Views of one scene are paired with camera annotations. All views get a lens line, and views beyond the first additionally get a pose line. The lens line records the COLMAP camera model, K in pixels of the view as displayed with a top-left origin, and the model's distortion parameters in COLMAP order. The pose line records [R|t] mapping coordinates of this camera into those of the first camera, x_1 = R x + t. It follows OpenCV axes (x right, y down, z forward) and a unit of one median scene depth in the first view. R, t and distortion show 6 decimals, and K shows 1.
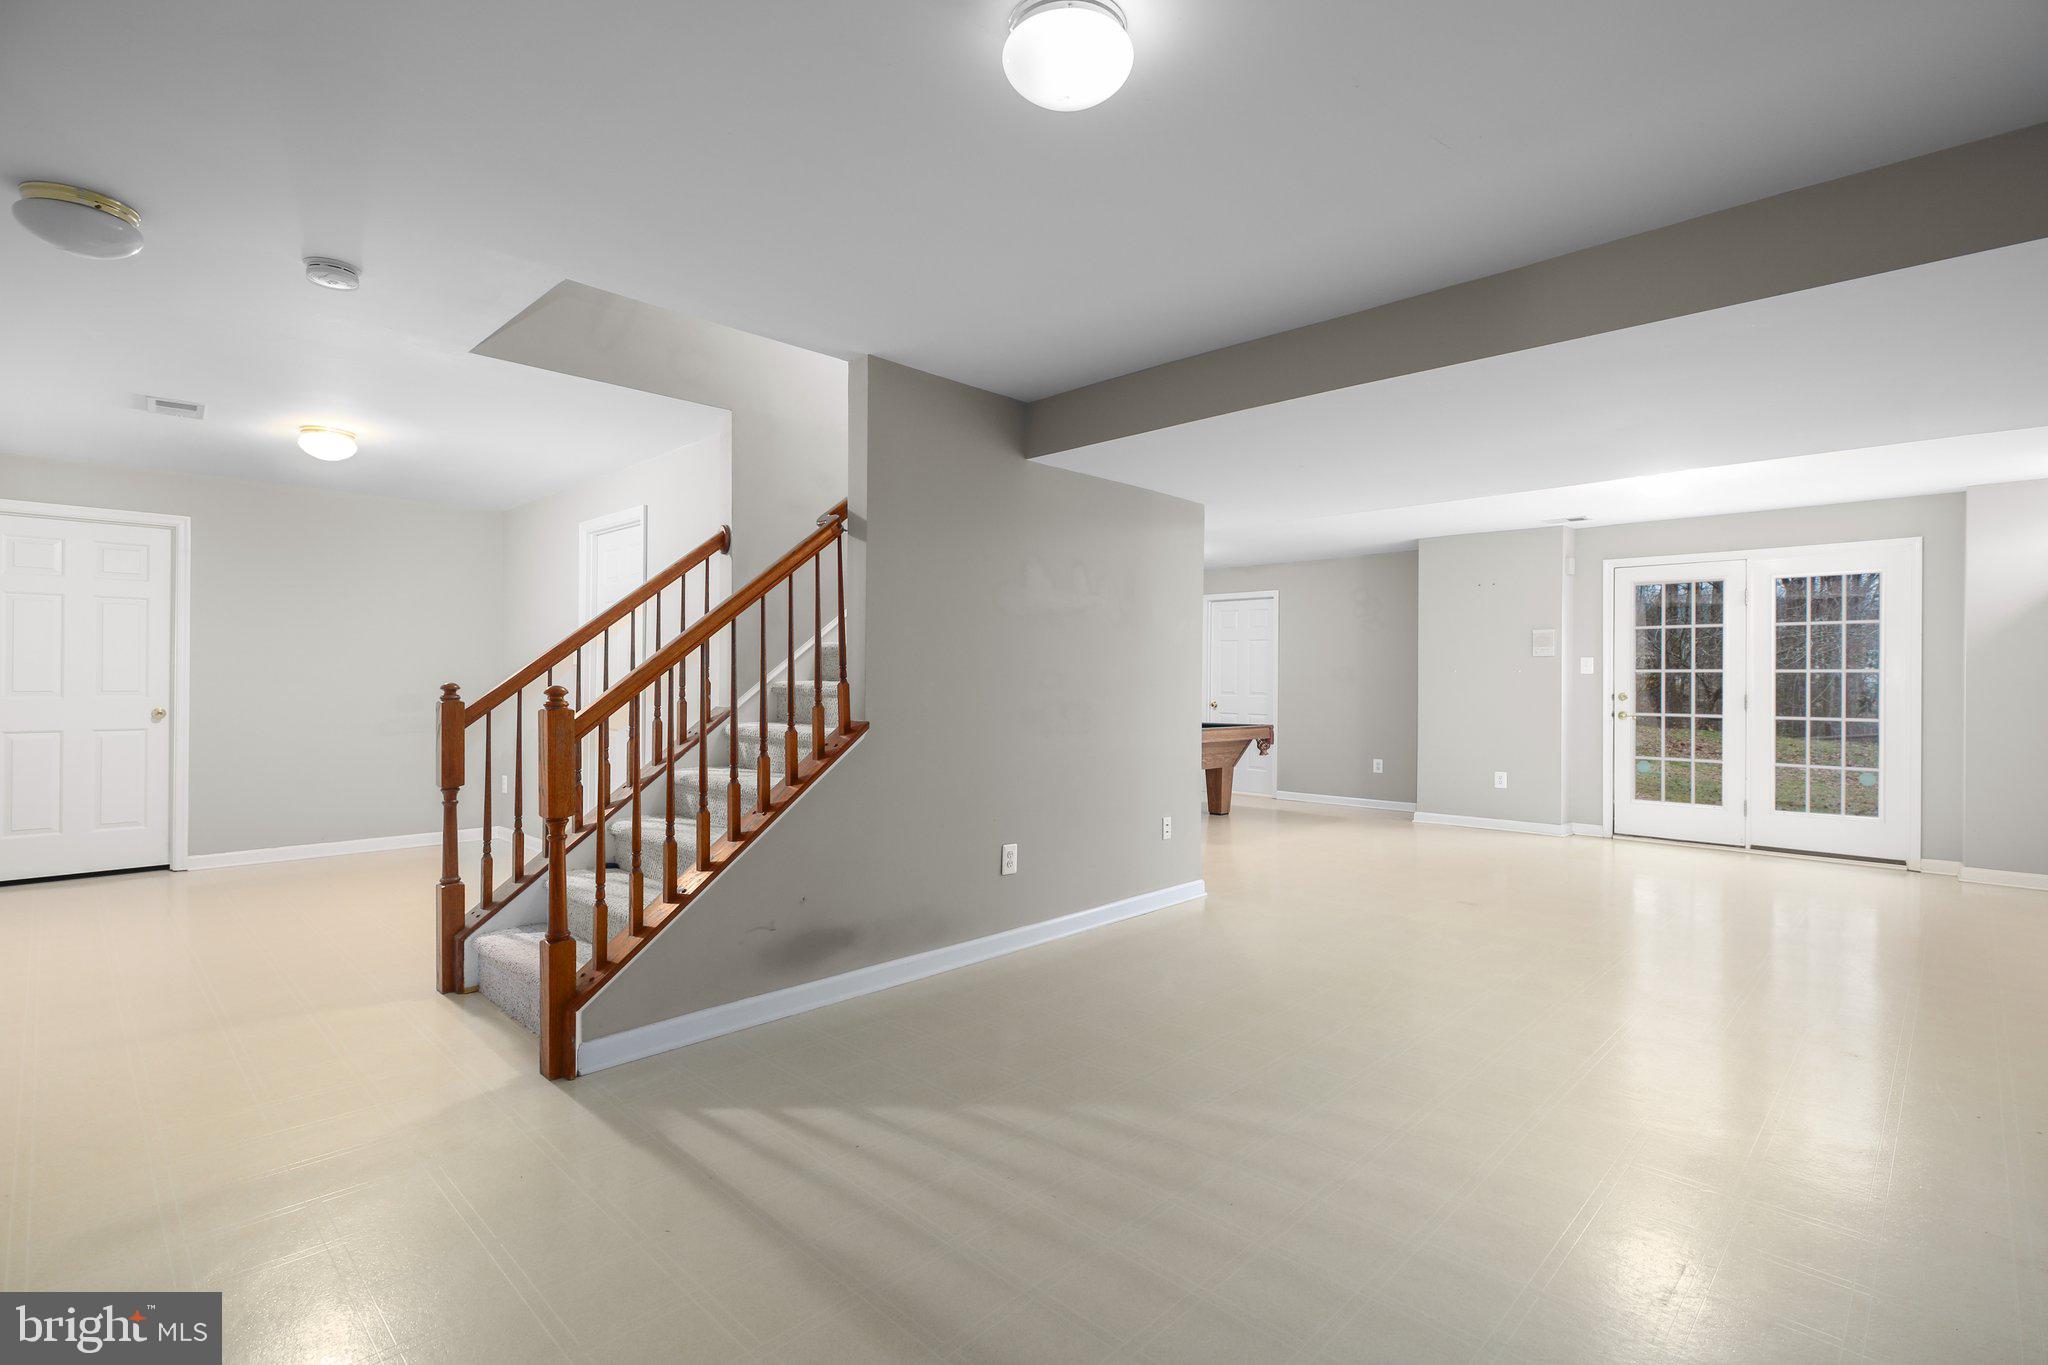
lens RADIAL K [[972.0, 0, 1024.0], [0, 972.0, 682.5], [0, 0, 1]] dist [-0.000324, -0.000028]
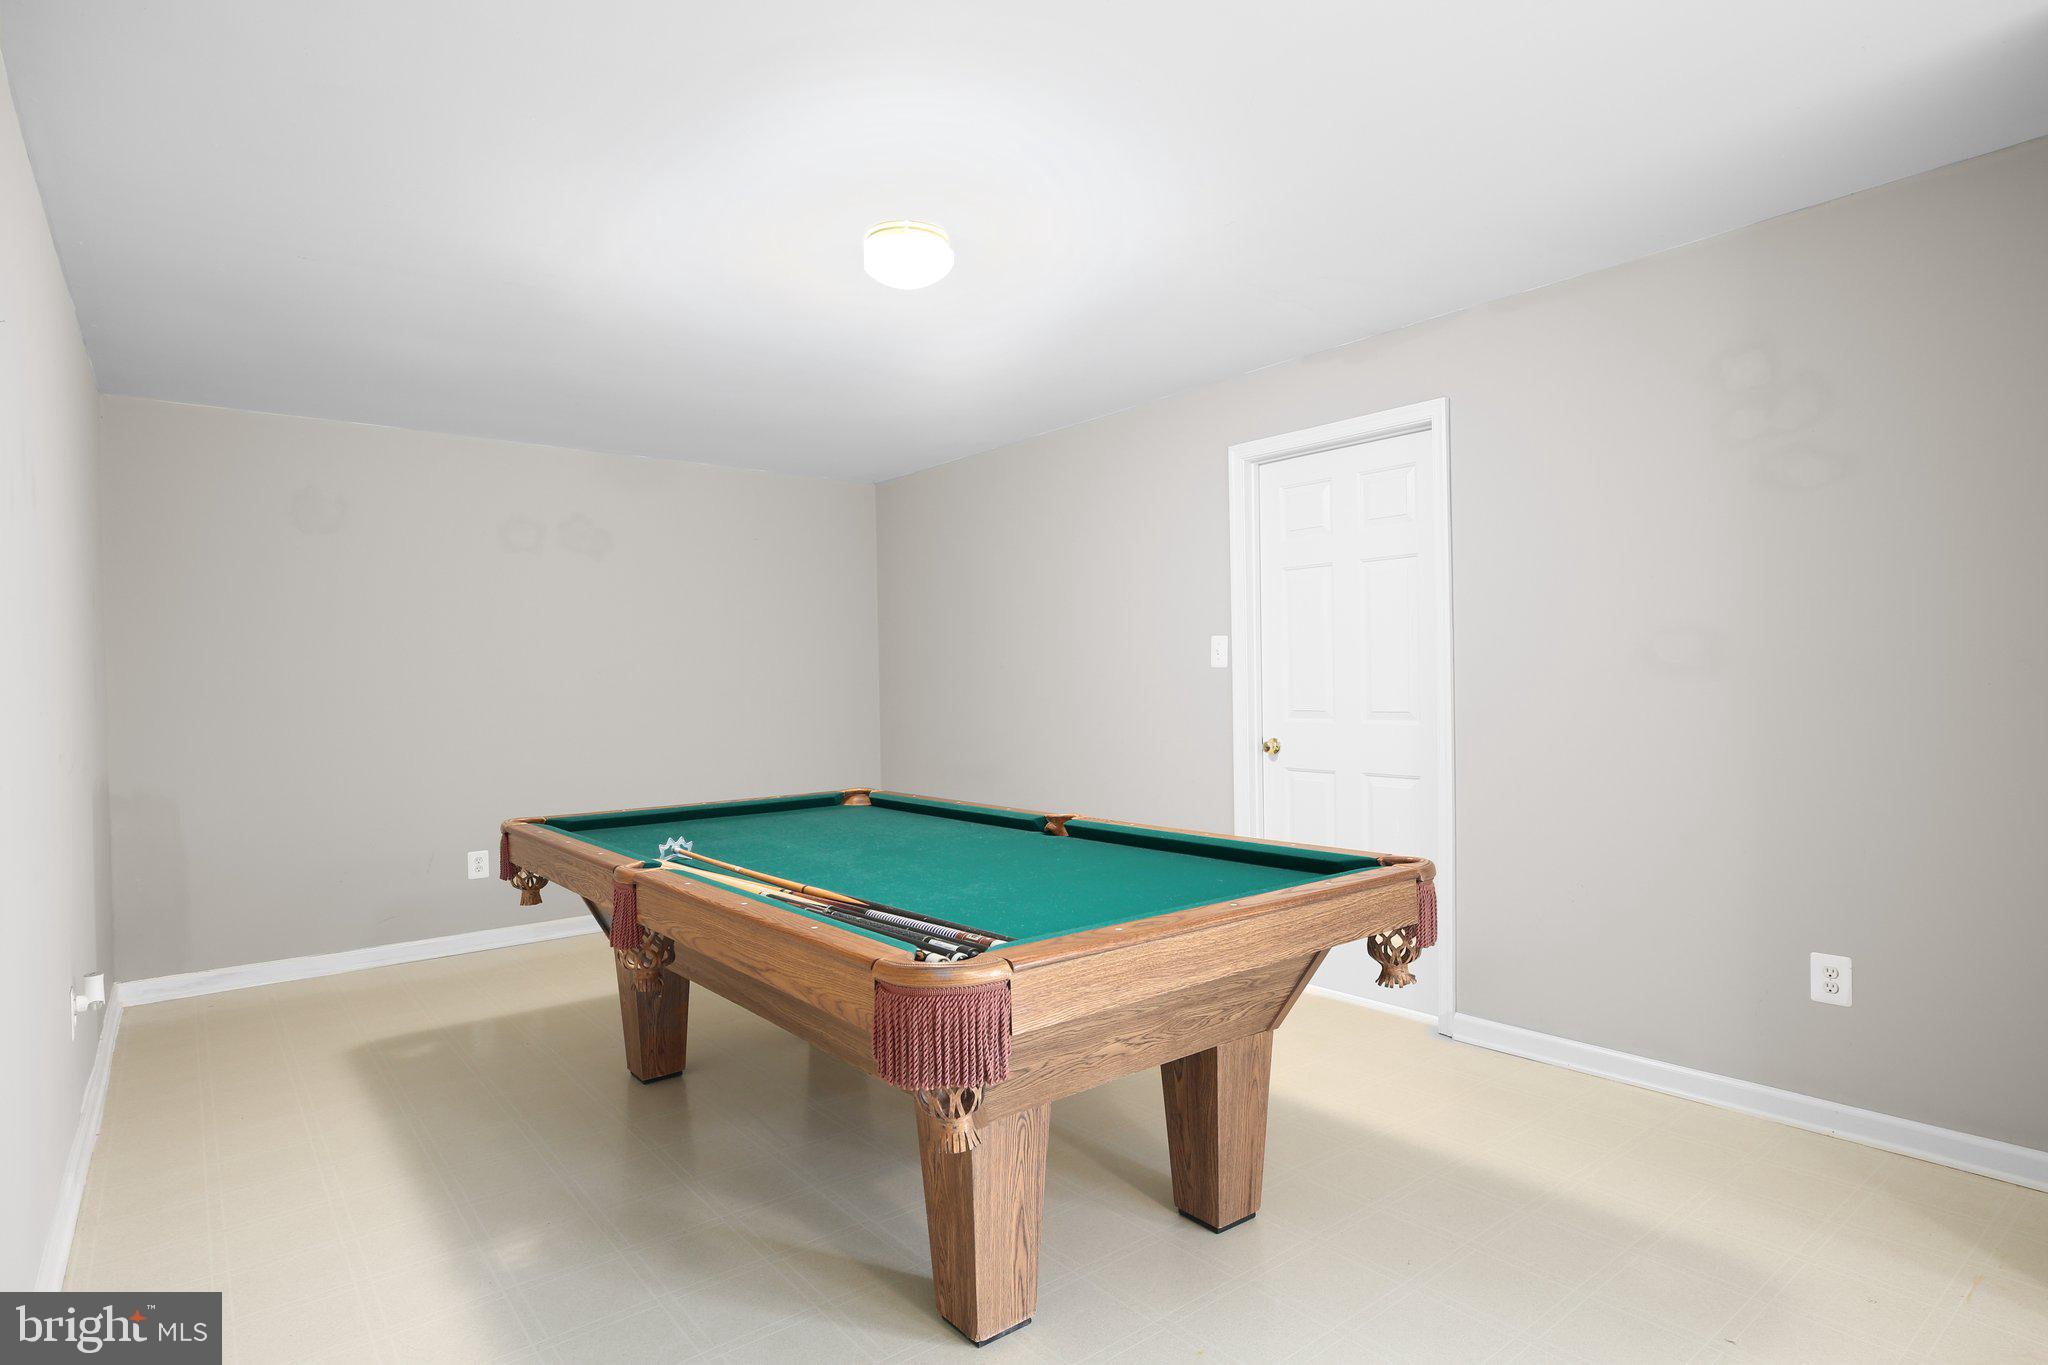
lens RADIAL K [[1082.0, 0, 1016.9], [0, 1082.0, 687.1], [0, 0, 1]] dist [-0.003363, -0.000338]
pose [[0.991858, -0.020700, -0.125654, 0.188388], [0.021294, 0.999768, 0.003382, -0.003757], [0.125555, -0.006030, 0.992068, 0.720585]]
